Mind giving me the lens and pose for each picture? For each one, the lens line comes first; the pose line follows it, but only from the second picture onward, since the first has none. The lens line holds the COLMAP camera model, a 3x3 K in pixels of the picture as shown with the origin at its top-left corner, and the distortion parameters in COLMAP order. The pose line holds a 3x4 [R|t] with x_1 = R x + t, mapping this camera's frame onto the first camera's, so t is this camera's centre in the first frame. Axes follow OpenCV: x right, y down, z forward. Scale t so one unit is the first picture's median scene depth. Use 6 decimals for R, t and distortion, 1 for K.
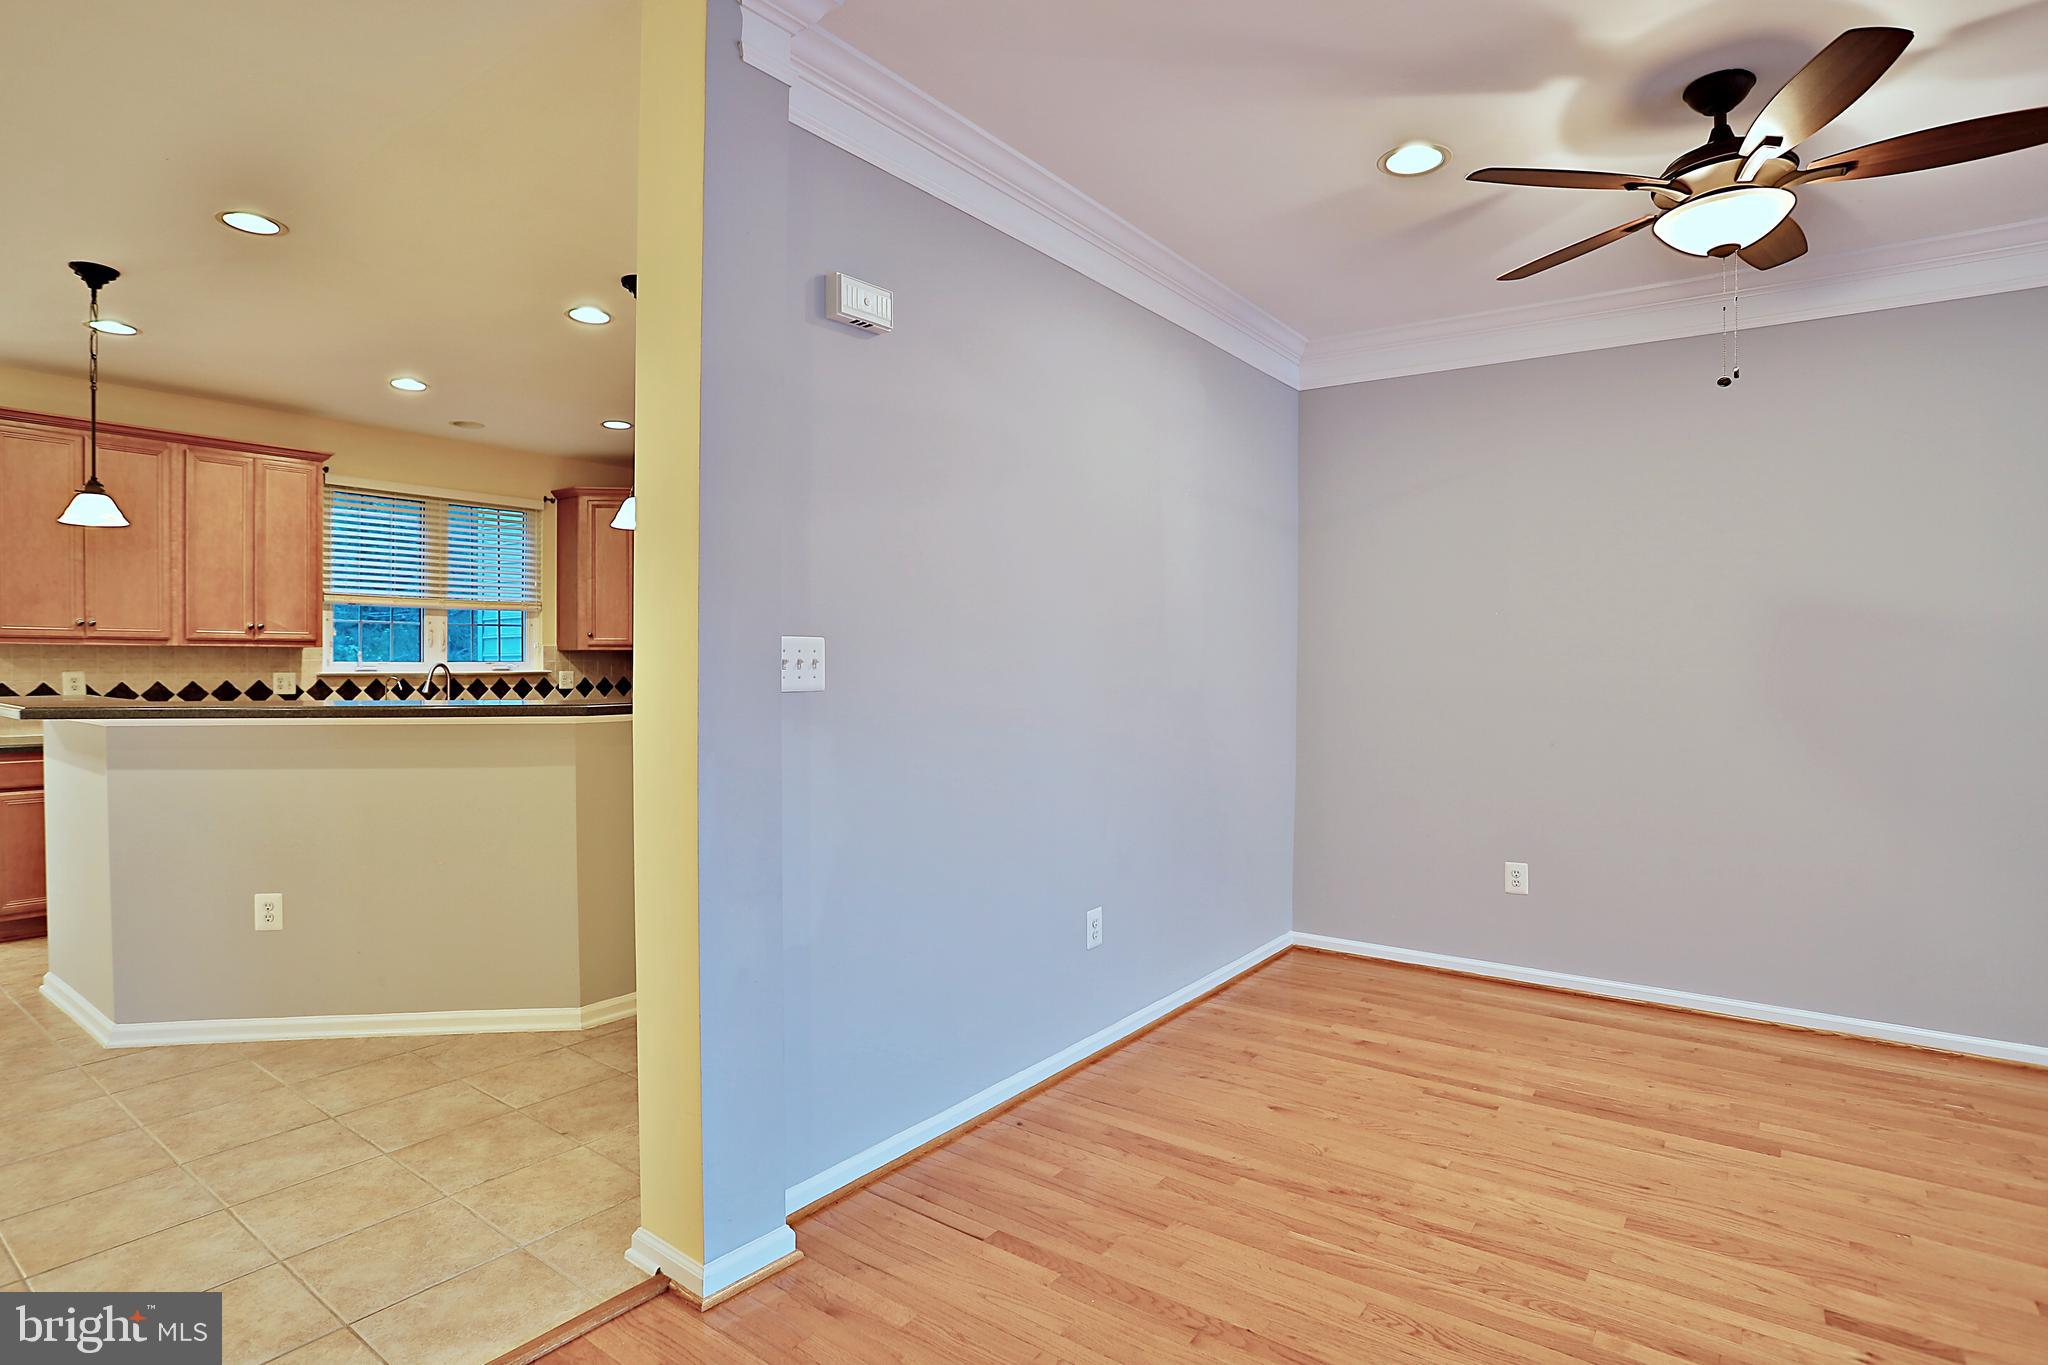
lens RADIAL K [[1046.5, 0, 1034.1], [0, 1046.5, 675.2], [0, 0, 1]] dist [-0.073815, 0.027508]
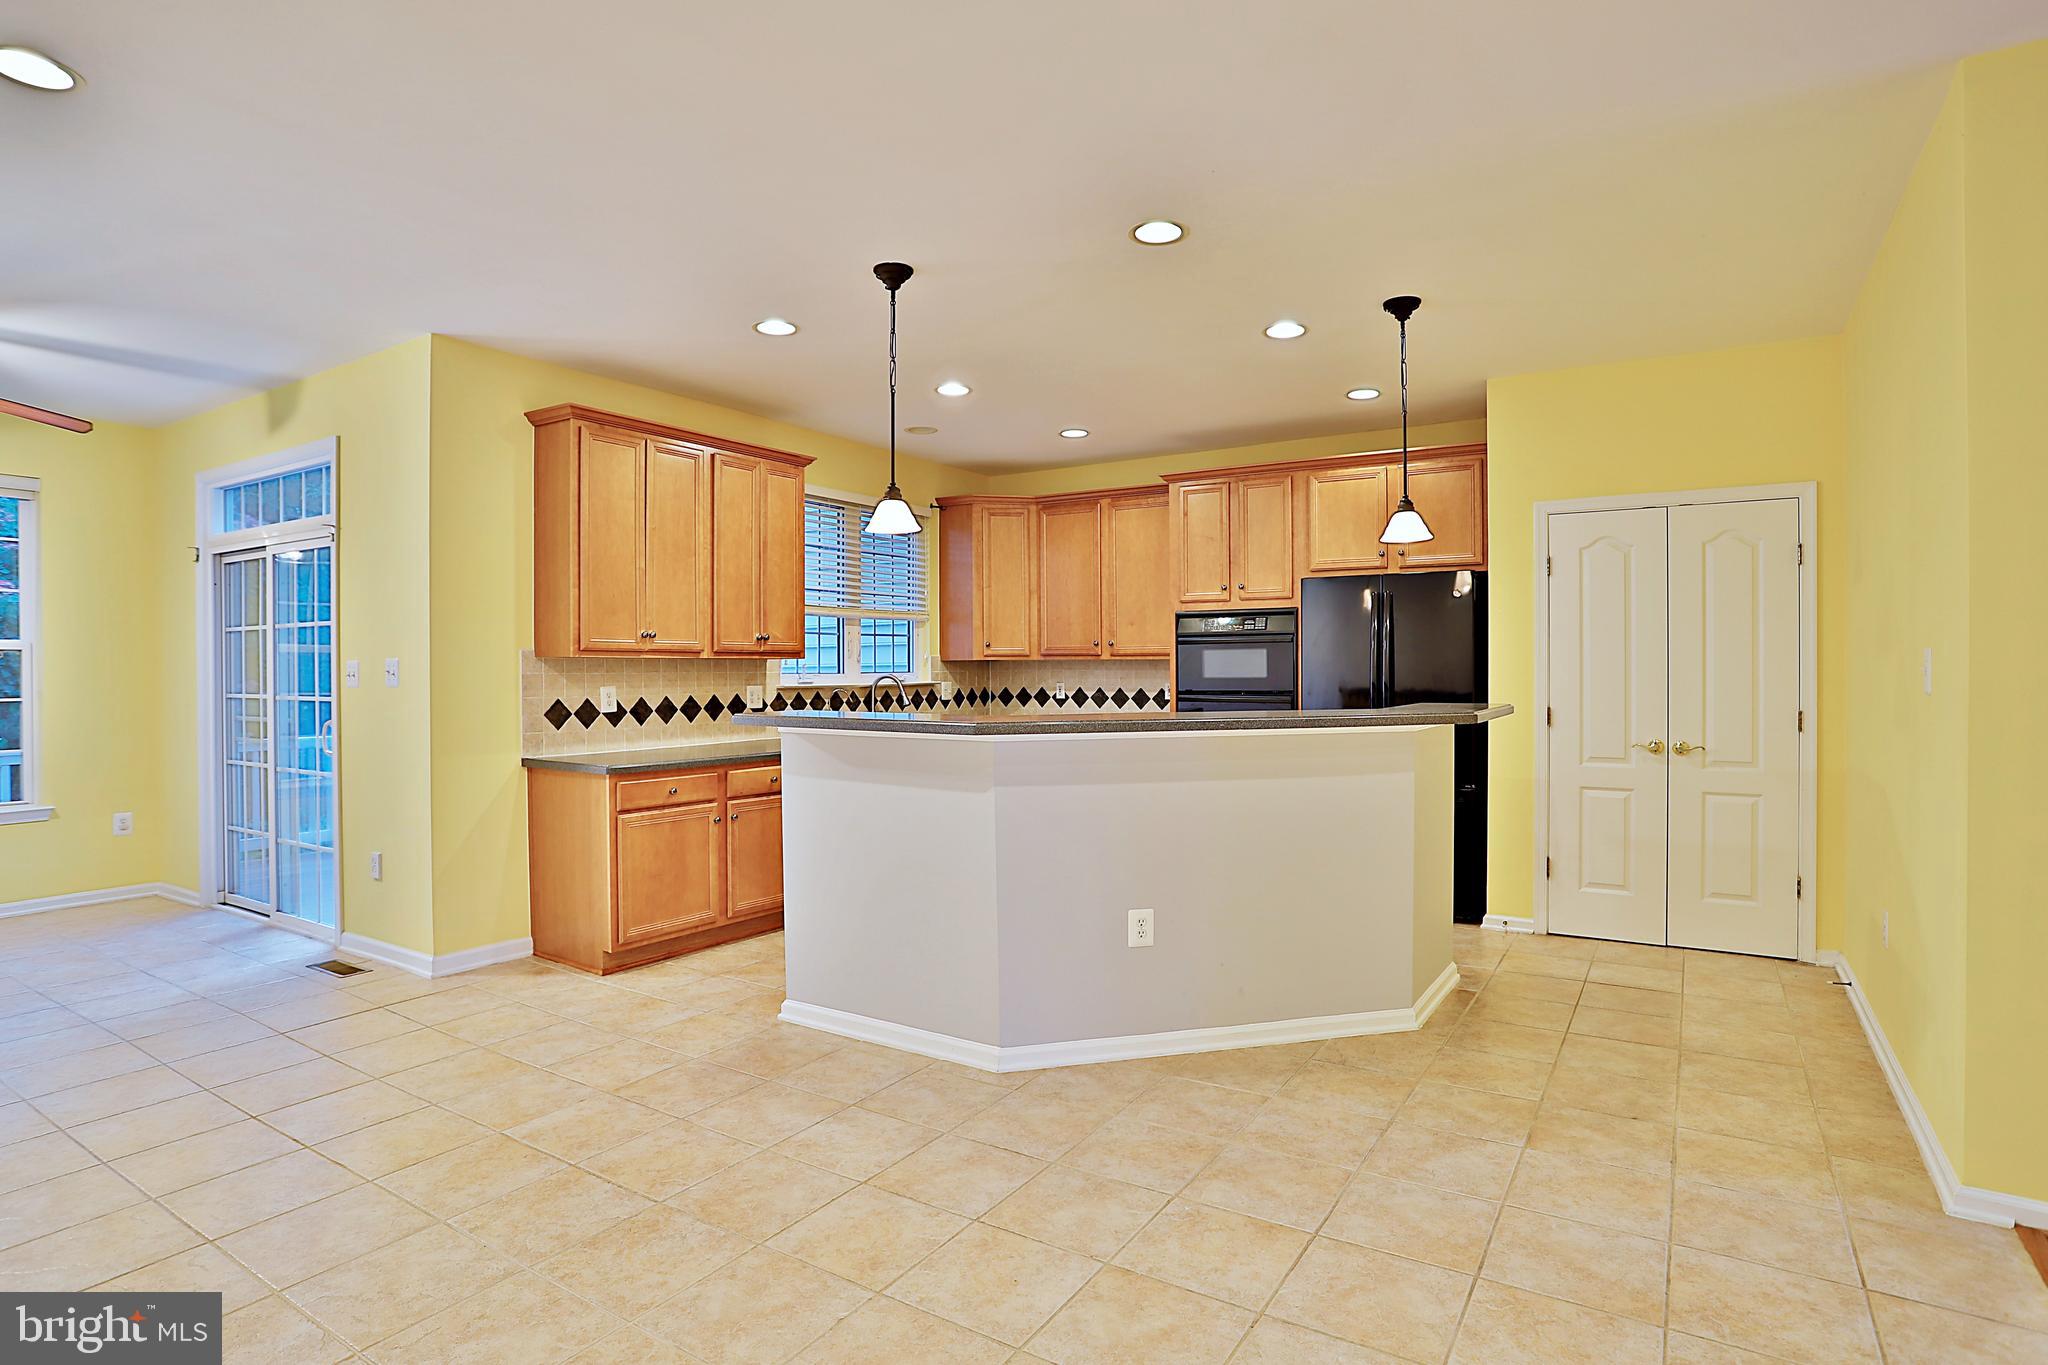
lens RADIAL K [[1064.3, 0, 1027.4], [0, 1064.3, 672.5], [0, 0, 1]] dist [-0.074746, 0.036578]
pose [[0.998258, -0.007410, 0.058529, -0.605968], [0.007939, 0.999930, -0.008806, -0.004491], [-0.058459, 0.009255, 0.998247, -0.019736]]
